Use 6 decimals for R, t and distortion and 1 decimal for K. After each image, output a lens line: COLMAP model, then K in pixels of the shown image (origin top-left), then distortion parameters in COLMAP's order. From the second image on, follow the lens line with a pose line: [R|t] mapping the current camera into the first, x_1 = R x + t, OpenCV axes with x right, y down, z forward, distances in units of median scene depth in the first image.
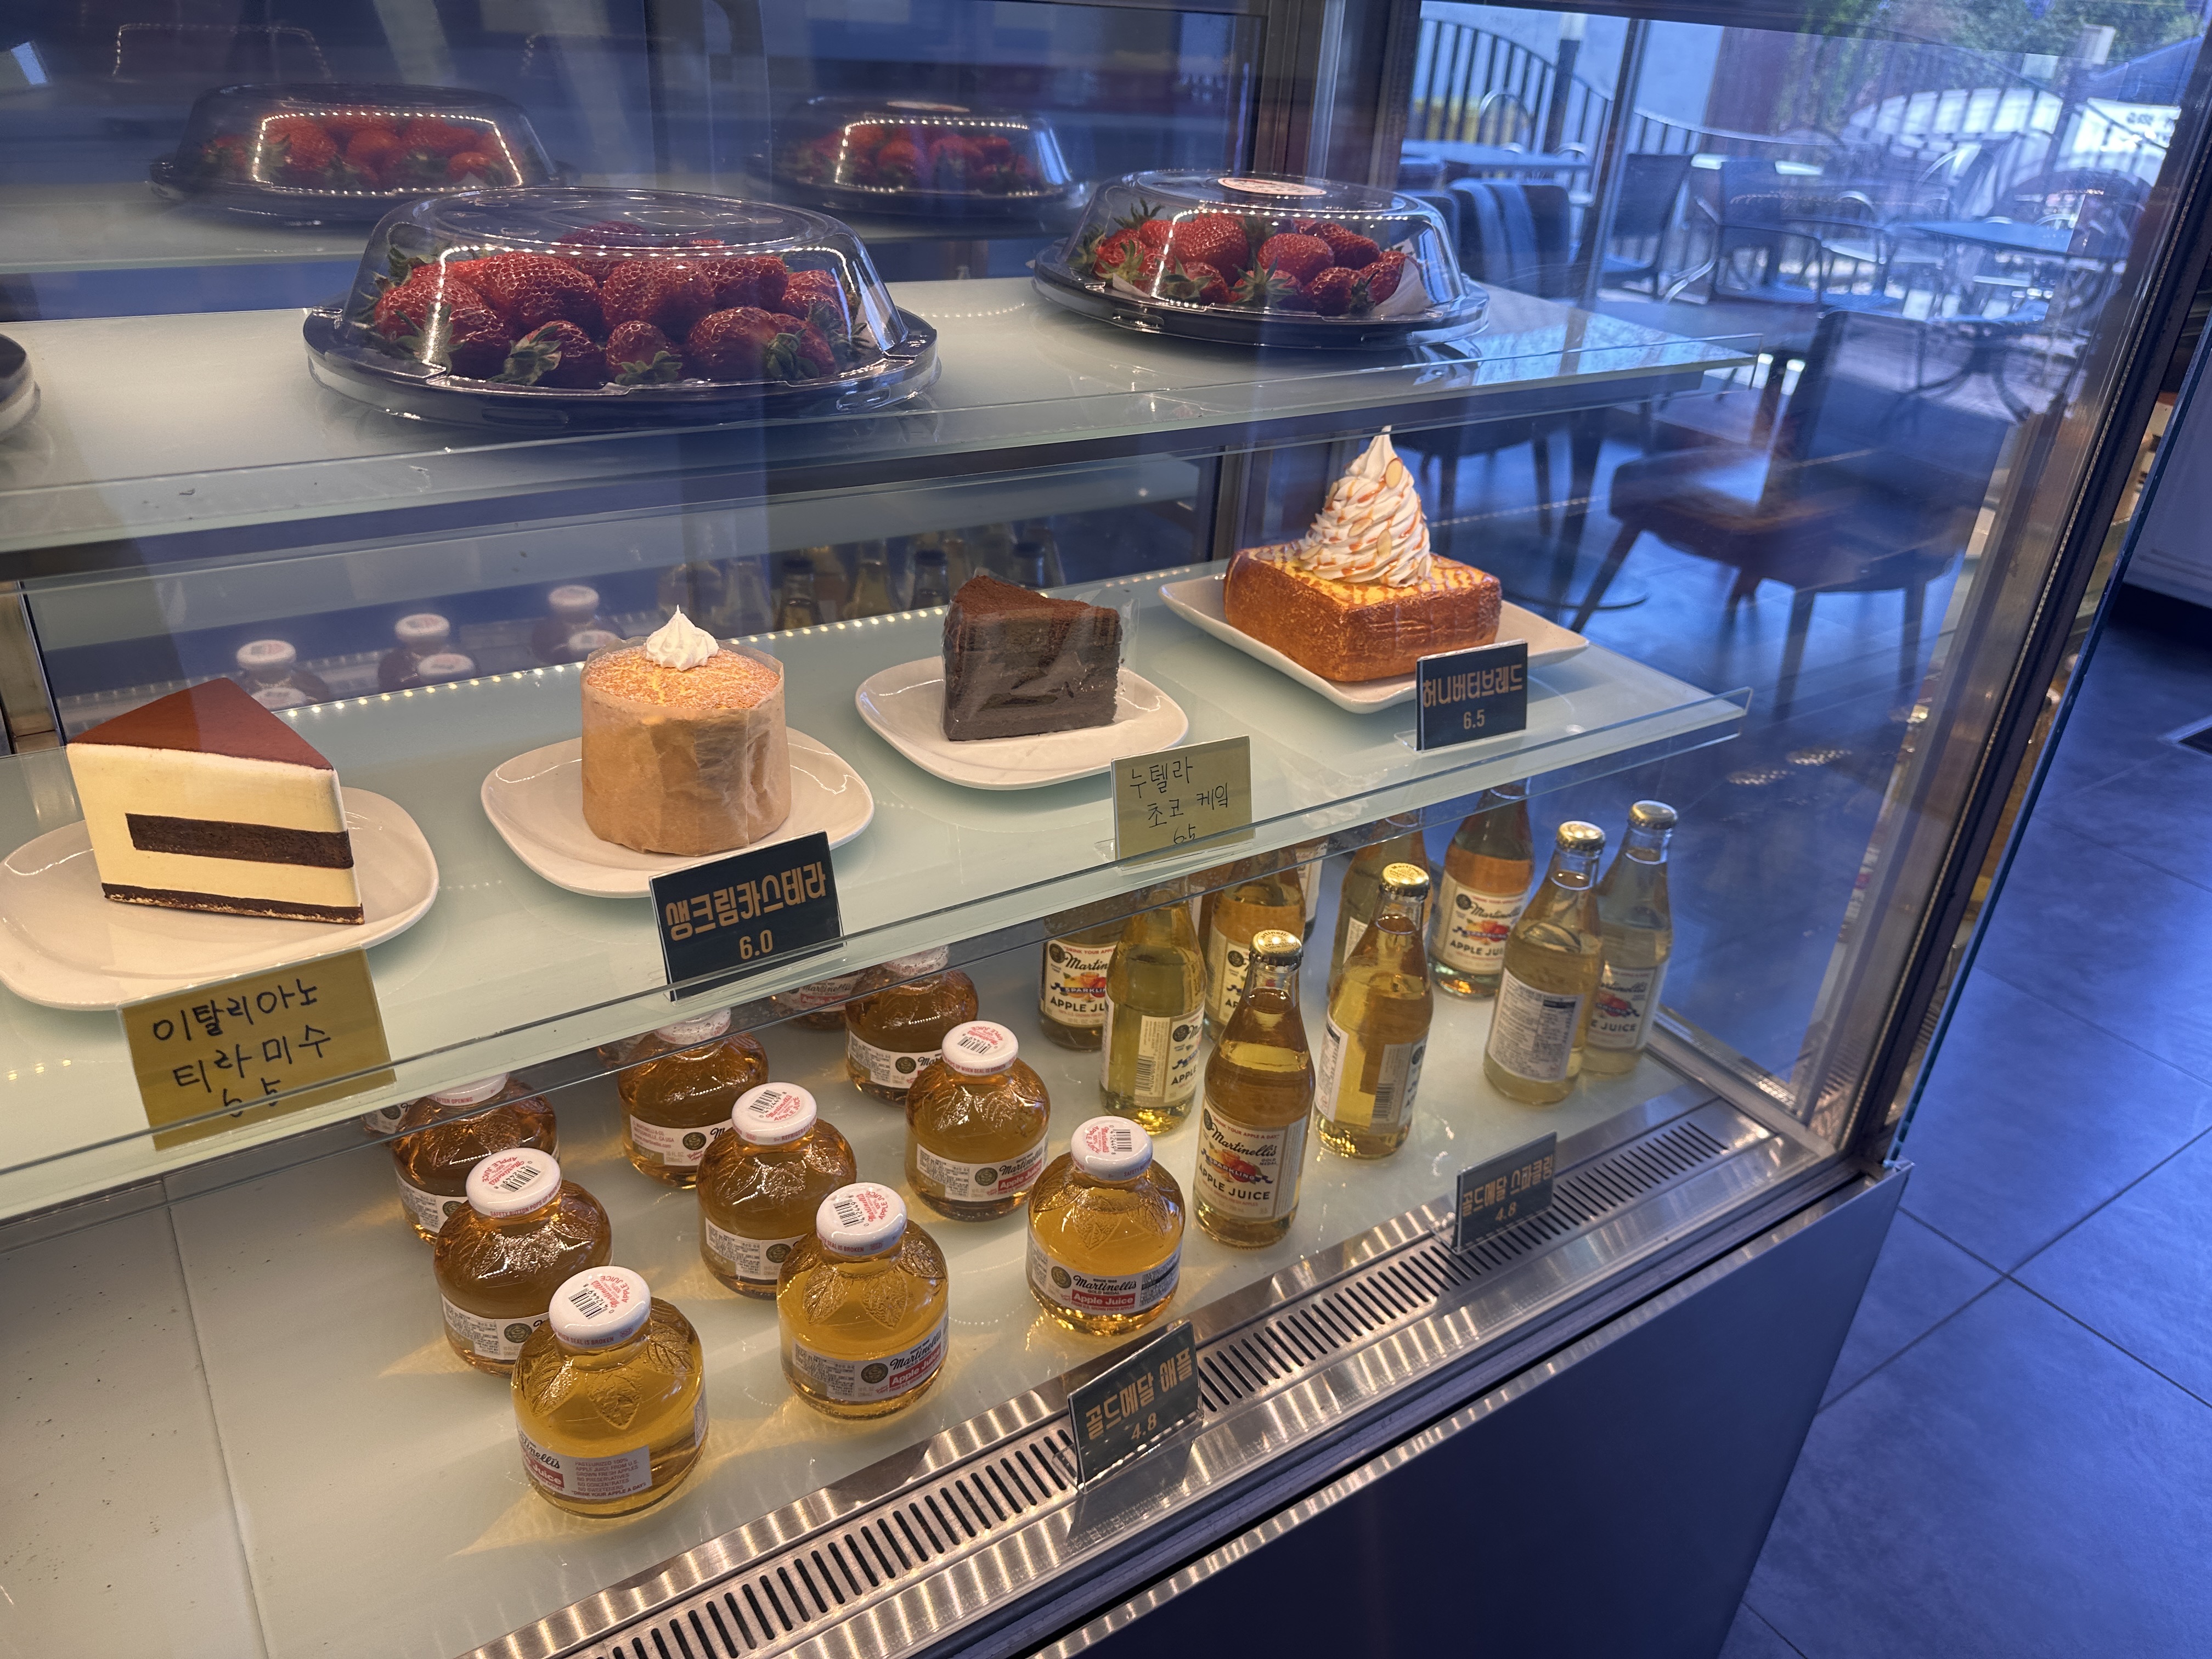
lens RADIAL K [[1546.6, 0, 1102.5], [0, 1546.6, 831.7], [0, 0, 1]] dist [-0.017907, 0.000069]
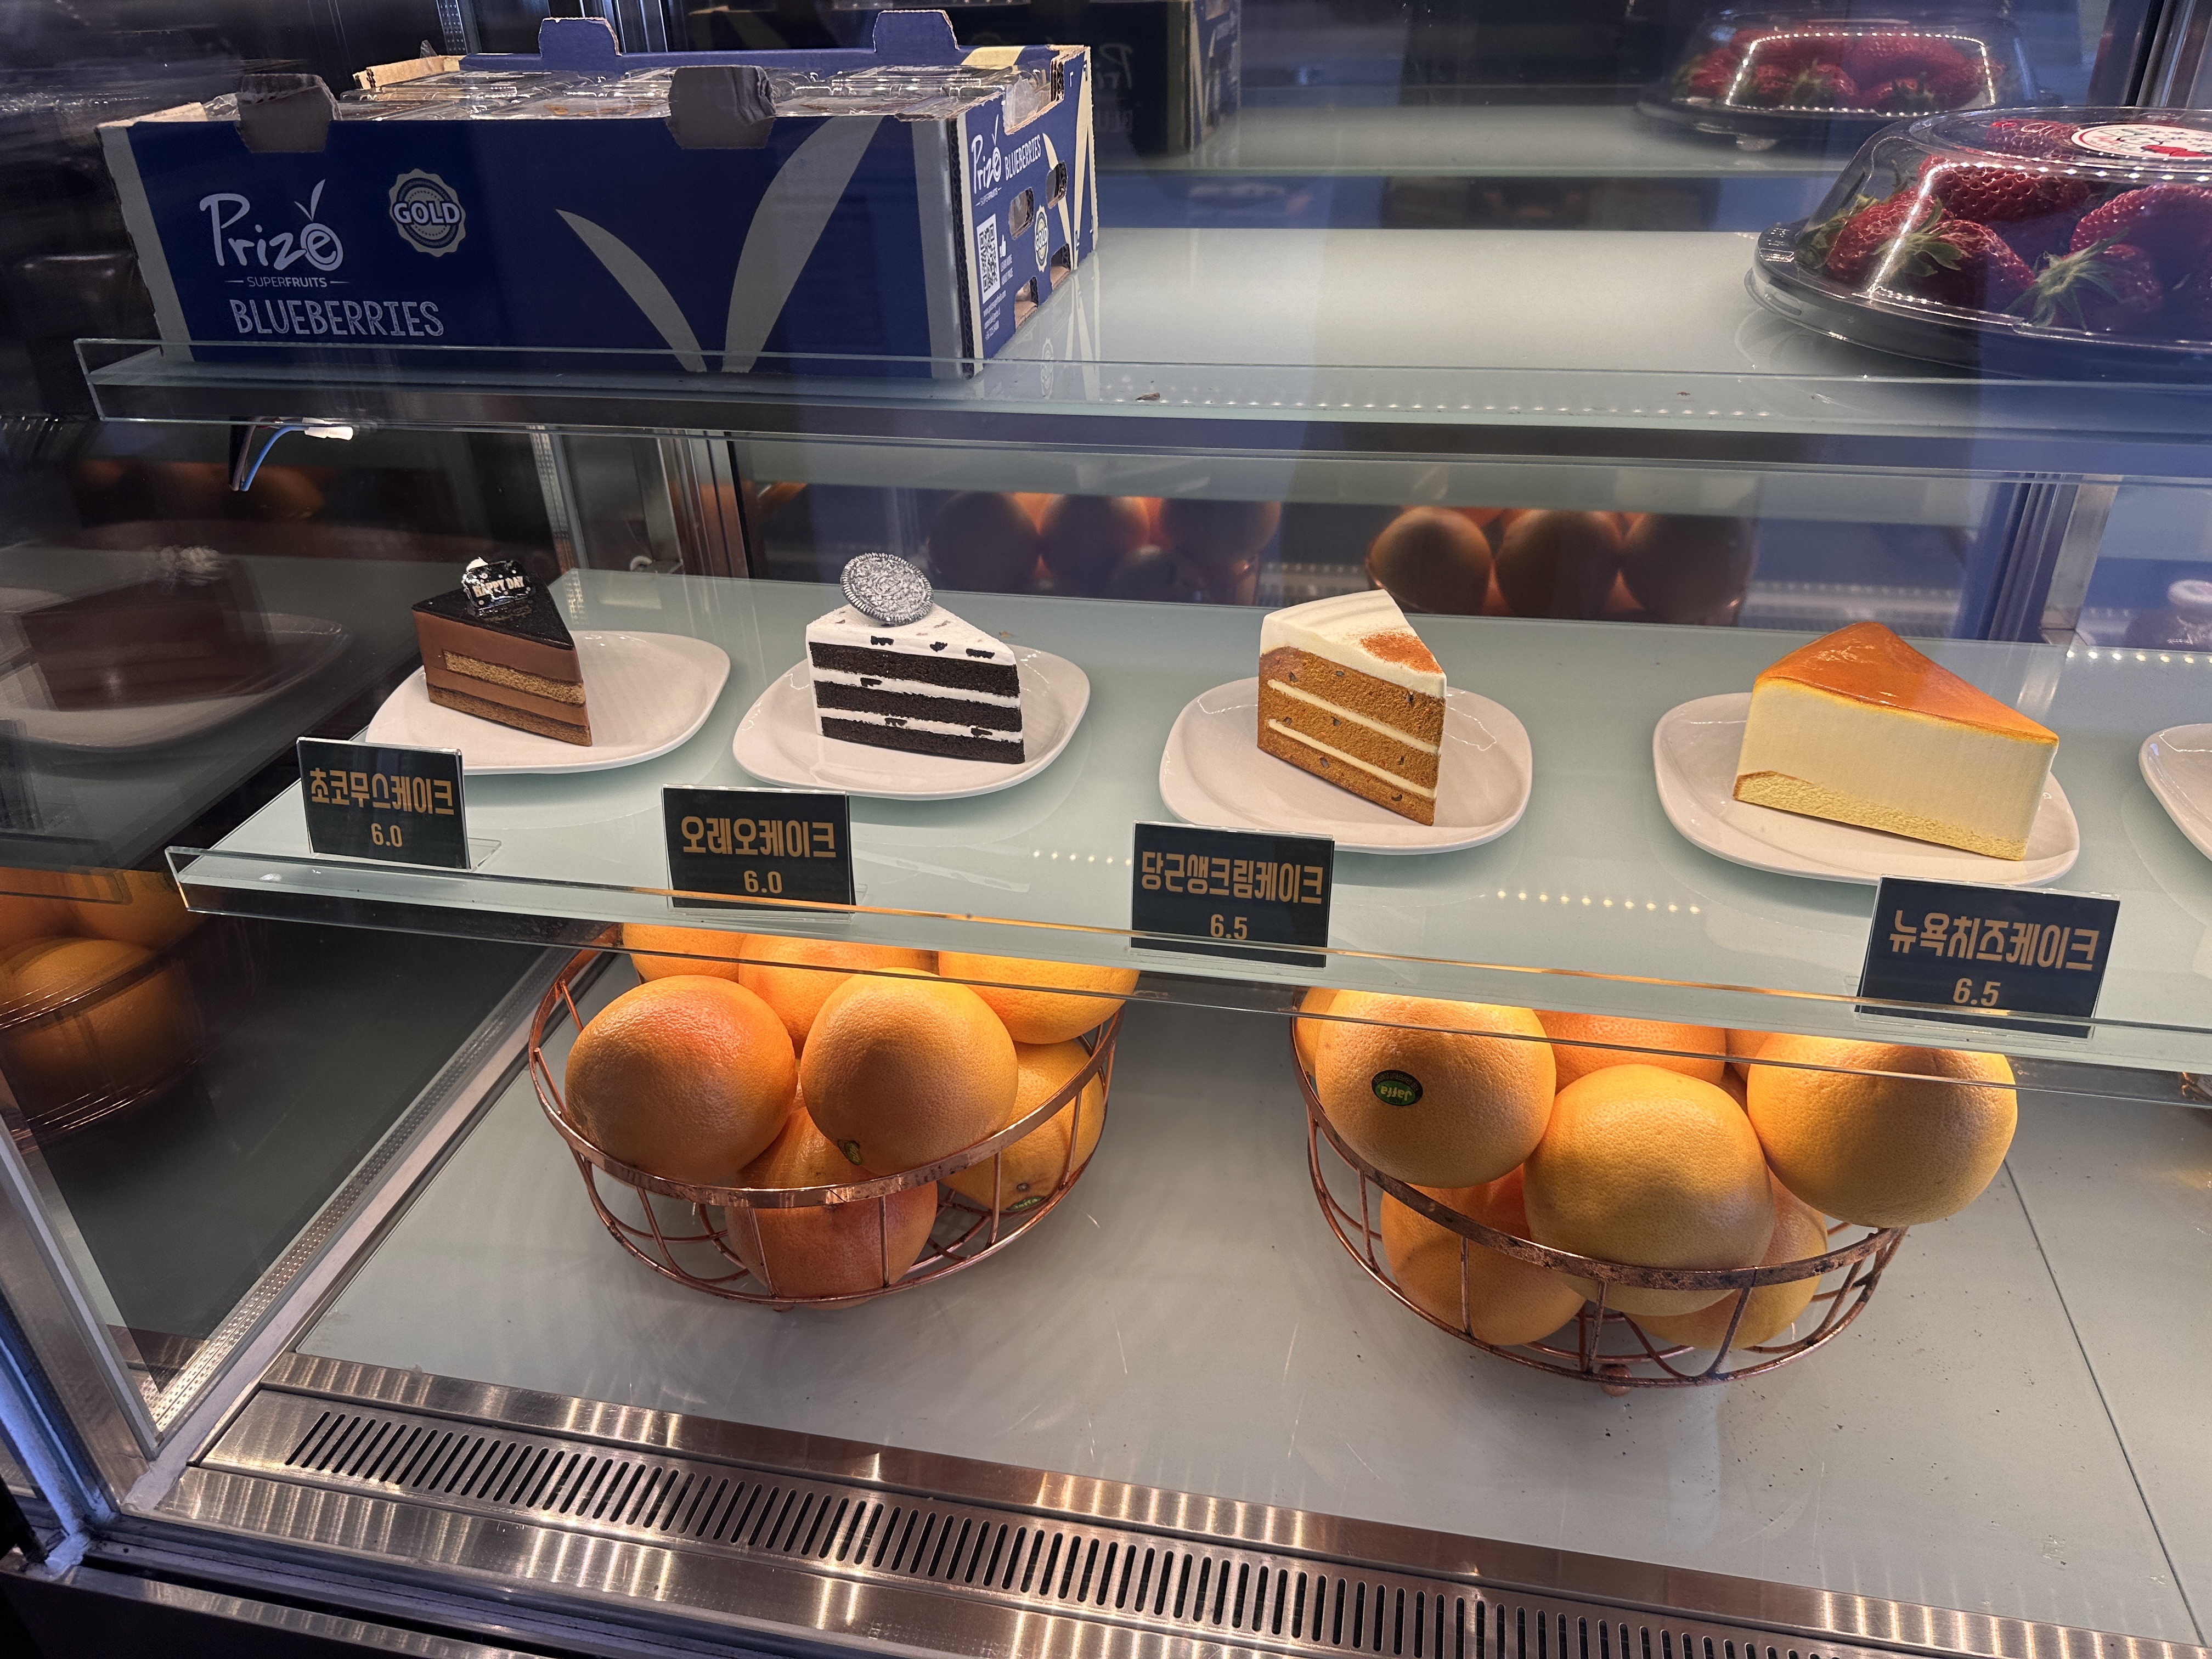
lens RADIAL K [[1613.5, 0, 1111.7], [0, 1613.5, 832.8], [0, 0, 1]] dist [-0.004762, -0.004081]
pose [[0.698754, 0.296520, -0.651014, 0.336358], [-0.276953, 0.951212, 0.135990, -0.090301], [0.659576, 0.085276, 0.746785, 0.208319]]
